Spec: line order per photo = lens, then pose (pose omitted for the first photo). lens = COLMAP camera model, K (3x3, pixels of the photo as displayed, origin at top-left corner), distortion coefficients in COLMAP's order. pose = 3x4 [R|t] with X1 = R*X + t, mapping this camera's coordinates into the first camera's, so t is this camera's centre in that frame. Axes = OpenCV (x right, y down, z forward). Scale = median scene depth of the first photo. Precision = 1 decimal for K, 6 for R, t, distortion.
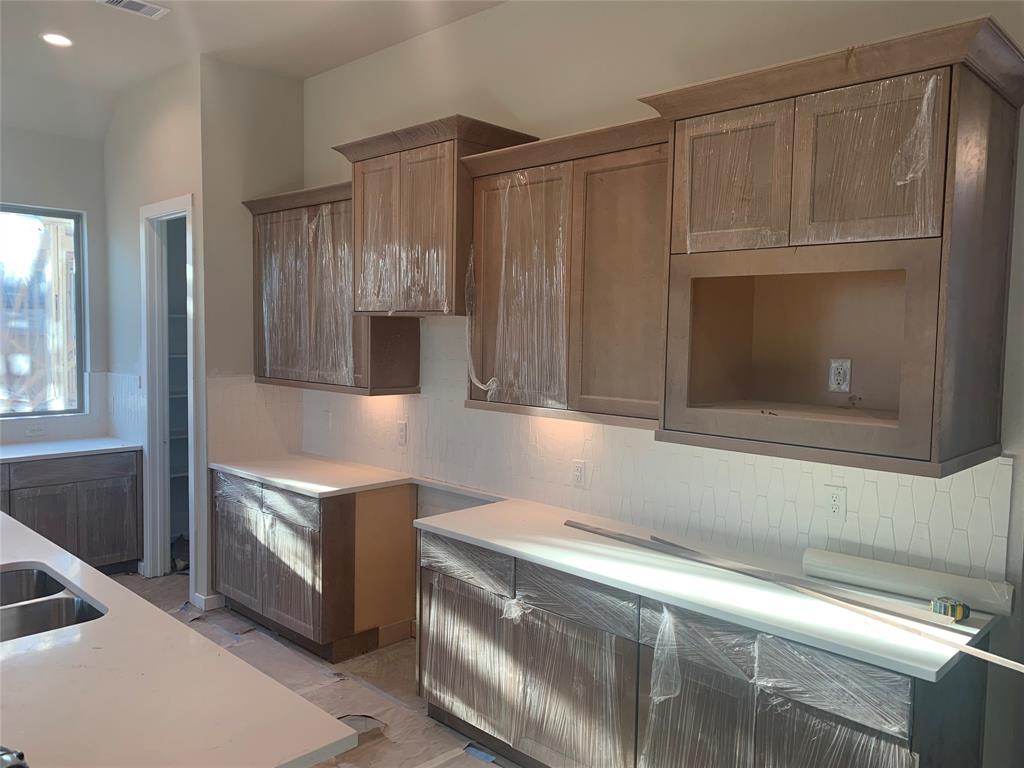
lens RADIAL K [[773.9, 0, 512.0], [0, 773.9, 384.0], [0, 0, 1]] dist [0.011864, -0.003328]
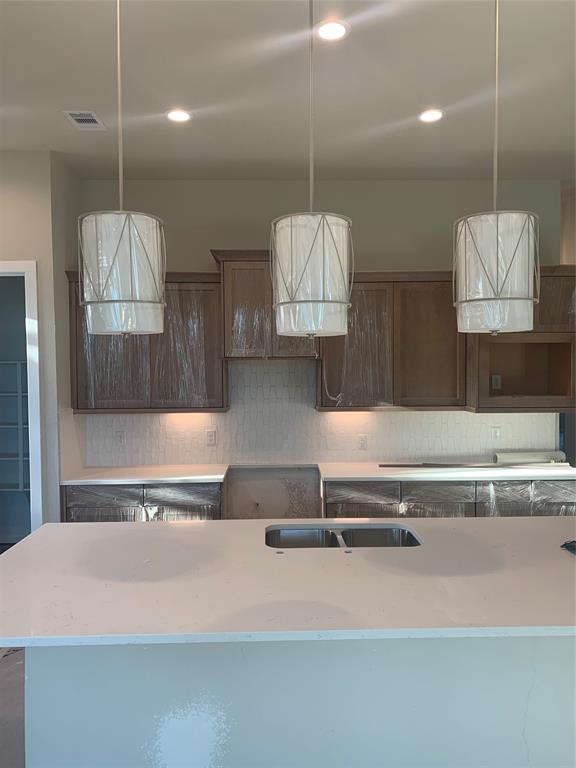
lens RADIAL K [[580.4, 0, 288.0], [0, 580.4, 384.0], [0, 0, 1]] dist [0.011864, -0.003328]
pose [[0.707877, -0.040974, 0.705146, -1.101372], [0.068025, 0.997630, -0.010318, -0.024984], [-0.703052, 0.055271, 0.708987, 0.125837]]
